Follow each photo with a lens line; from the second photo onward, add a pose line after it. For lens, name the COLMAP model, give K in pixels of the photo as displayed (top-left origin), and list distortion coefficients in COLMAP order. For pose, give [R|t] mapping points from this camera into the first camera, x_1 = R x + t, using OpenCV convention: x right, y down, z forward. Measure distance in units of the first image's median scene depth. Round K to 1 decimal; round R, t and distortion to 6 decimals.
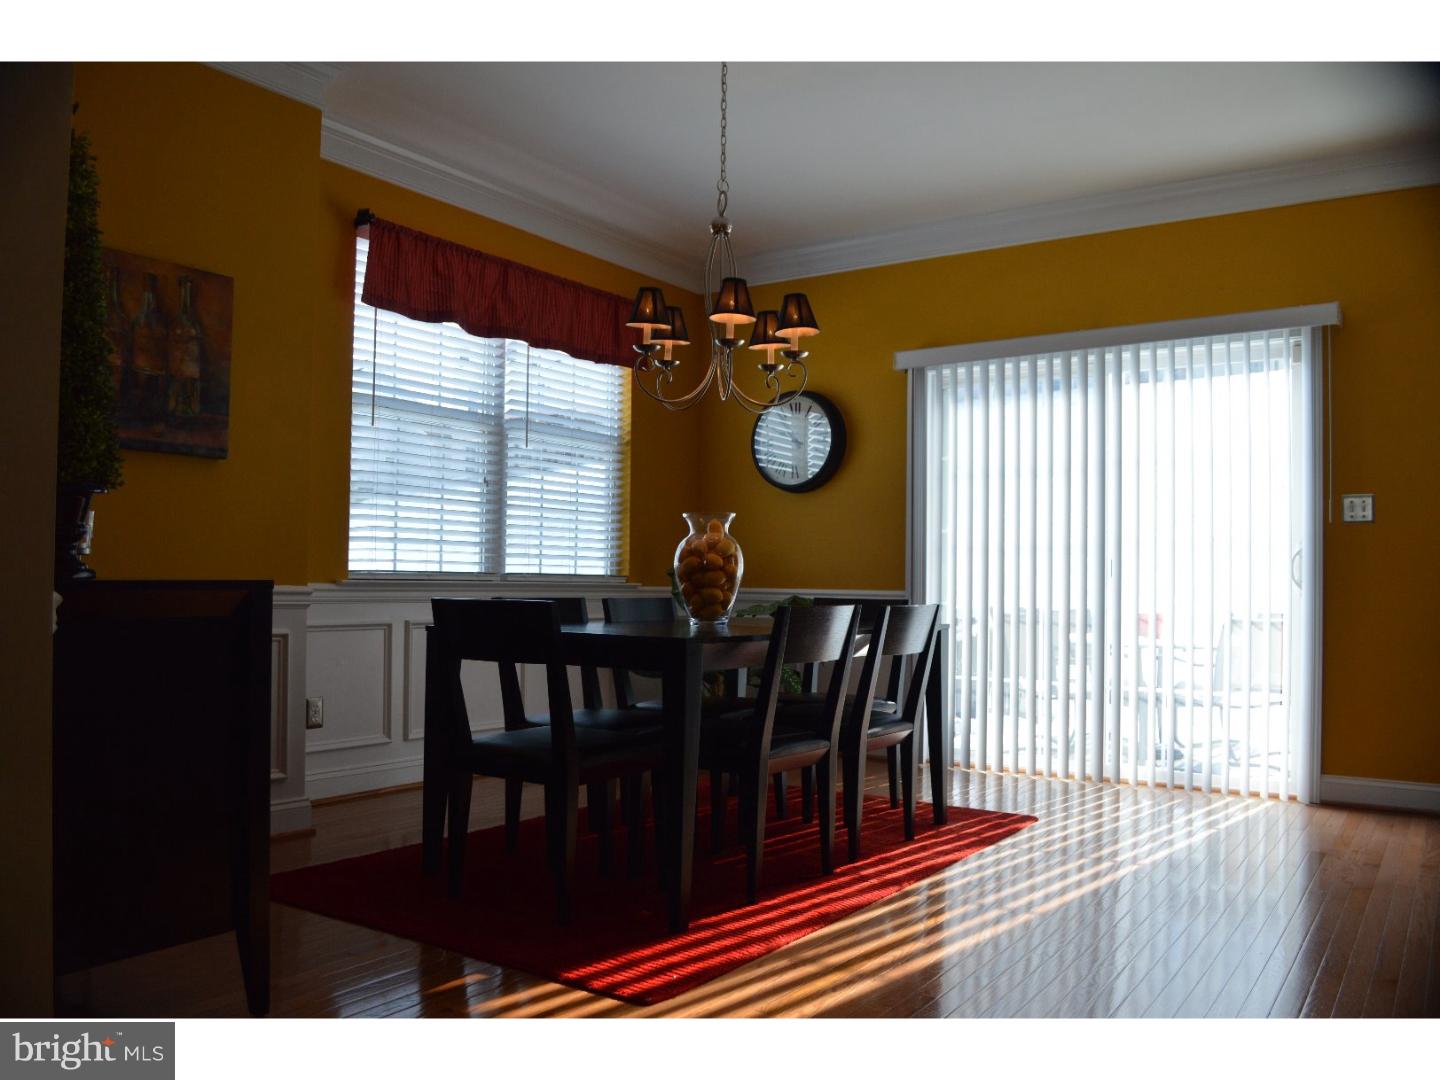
lens RADIAL K [[1149.6, 0, 712.8], [0, 1149.6, 535.9], [0, 0, 1]] dist [-0.077093, 0.000372]
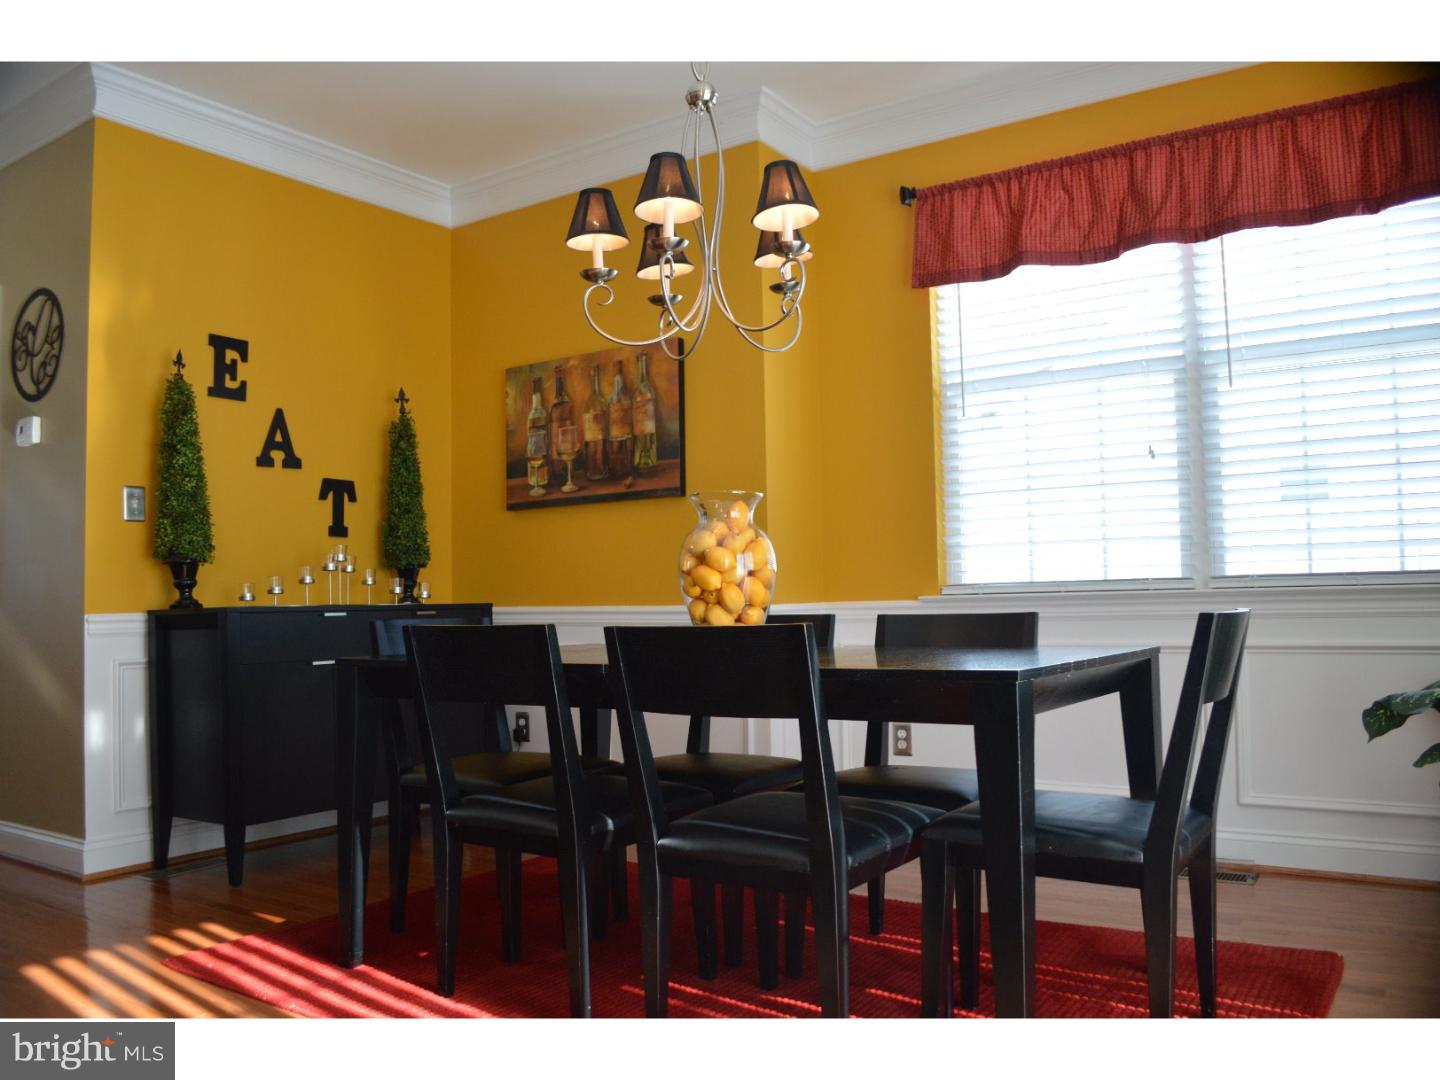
lens RADIAL K [[1149.6, 0, 715.8], [0, 1149.6, 538.1], [0, 0, 1]] dist [-0.077093, 0.000372]
pose [[-0.006348, -0.062237, -0.998041, 0.761538], [0.059335, 0.996279, -0.062504, 0.052442], [0.998218, -0.059616, -0.002632, 1.078181]]
